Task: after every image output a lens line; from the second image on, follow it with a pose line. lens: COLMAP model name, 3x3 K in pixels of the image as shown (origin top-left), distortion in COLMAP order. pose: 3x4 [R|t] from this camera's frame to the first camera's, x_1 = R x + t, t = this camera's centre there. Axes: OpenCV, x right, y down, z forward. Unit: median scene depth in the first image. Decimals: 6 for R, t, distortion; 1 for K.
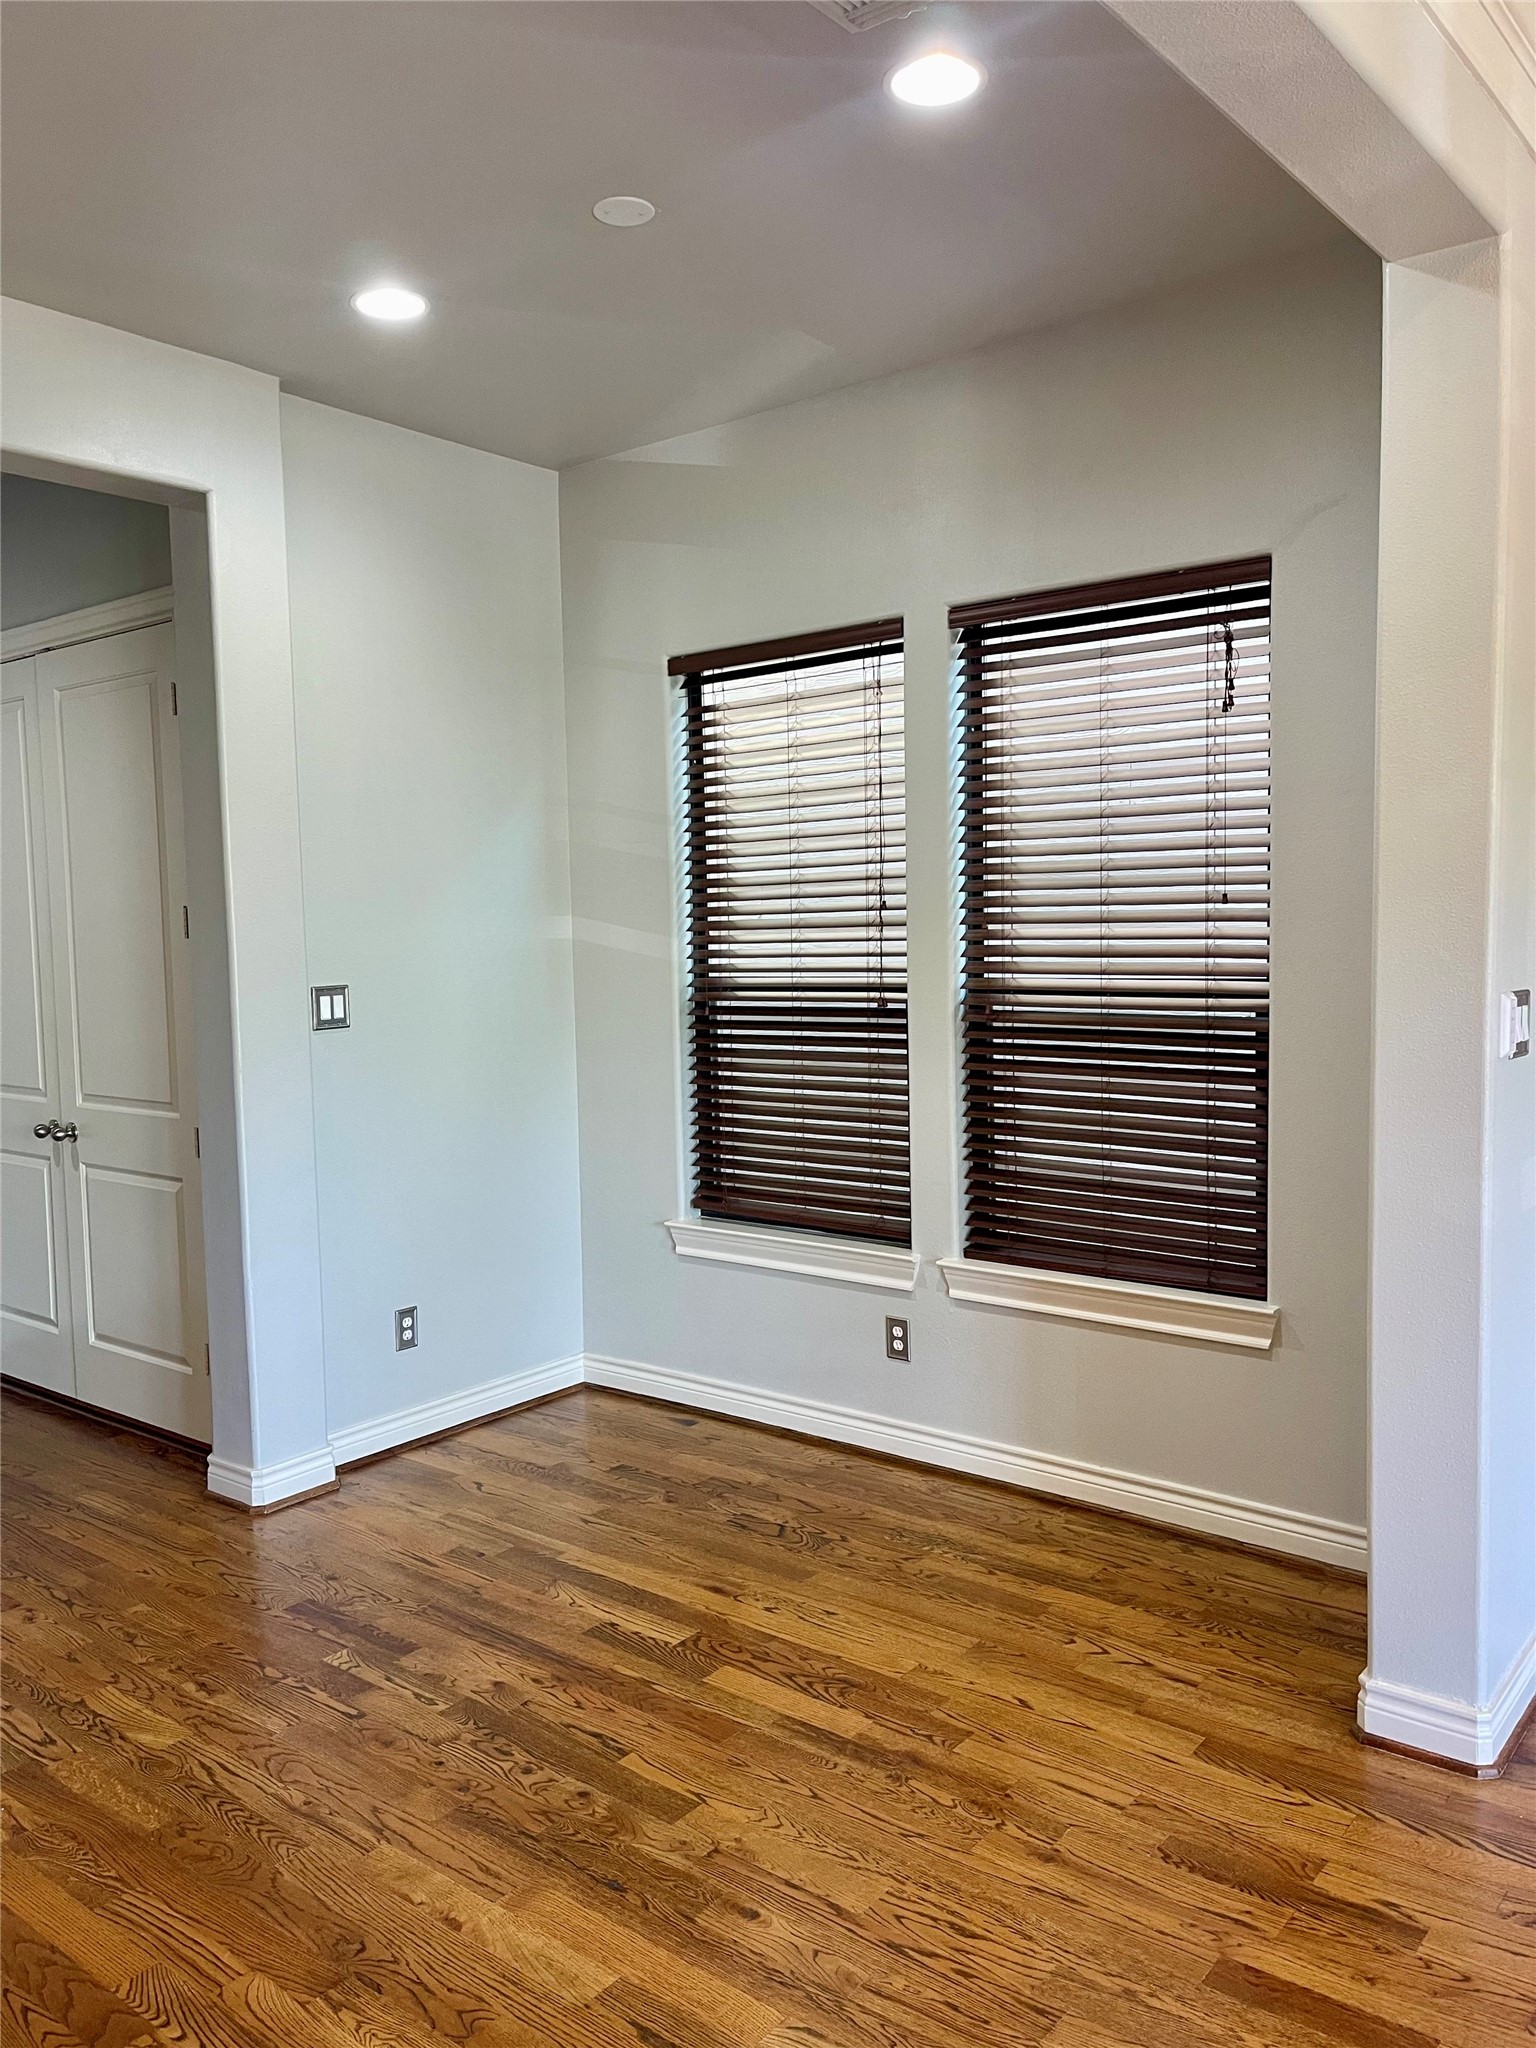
lens RADIAL K [[1596.1, 0, 768.0], [0, 1596.1, 1024.0], [0, 0, 1]] dist [0.062437, 0.000805]
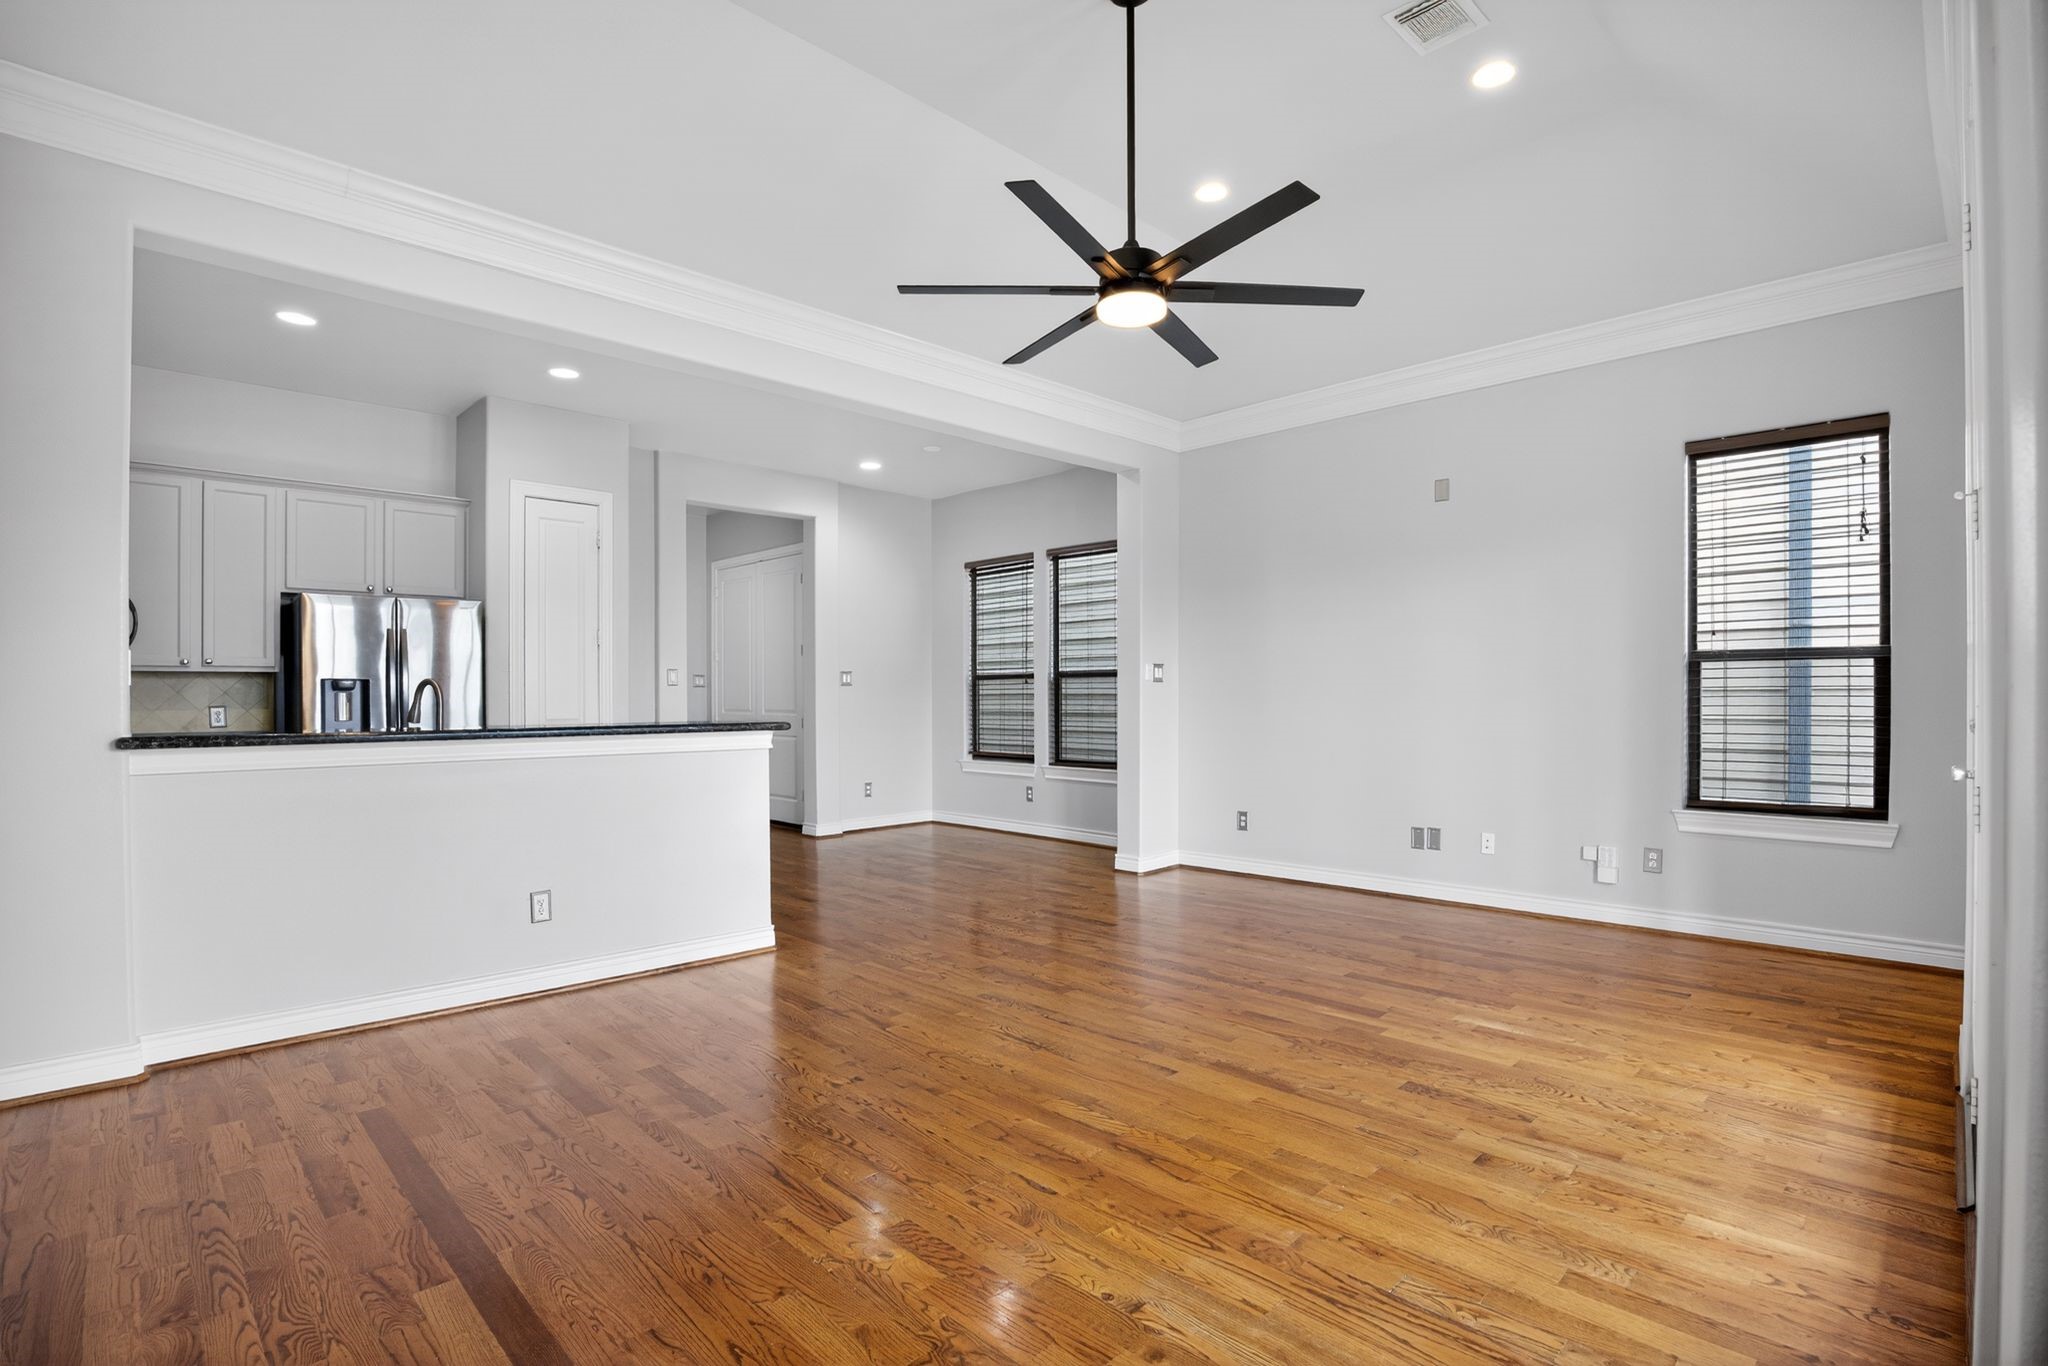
lens RADIAL K [[956.5, 0, 1024.0], [0, 956.5, 683.0], [0, 0, 1]] dist [-0.050584, 0.001368]
pose [[0.993843, 0.017578, -0.109398, 0.260288], [-0.025611, 0.997042, -0.072461, 0.121277], [0.107801, 0.074816, 0.991353, -0.755999]]
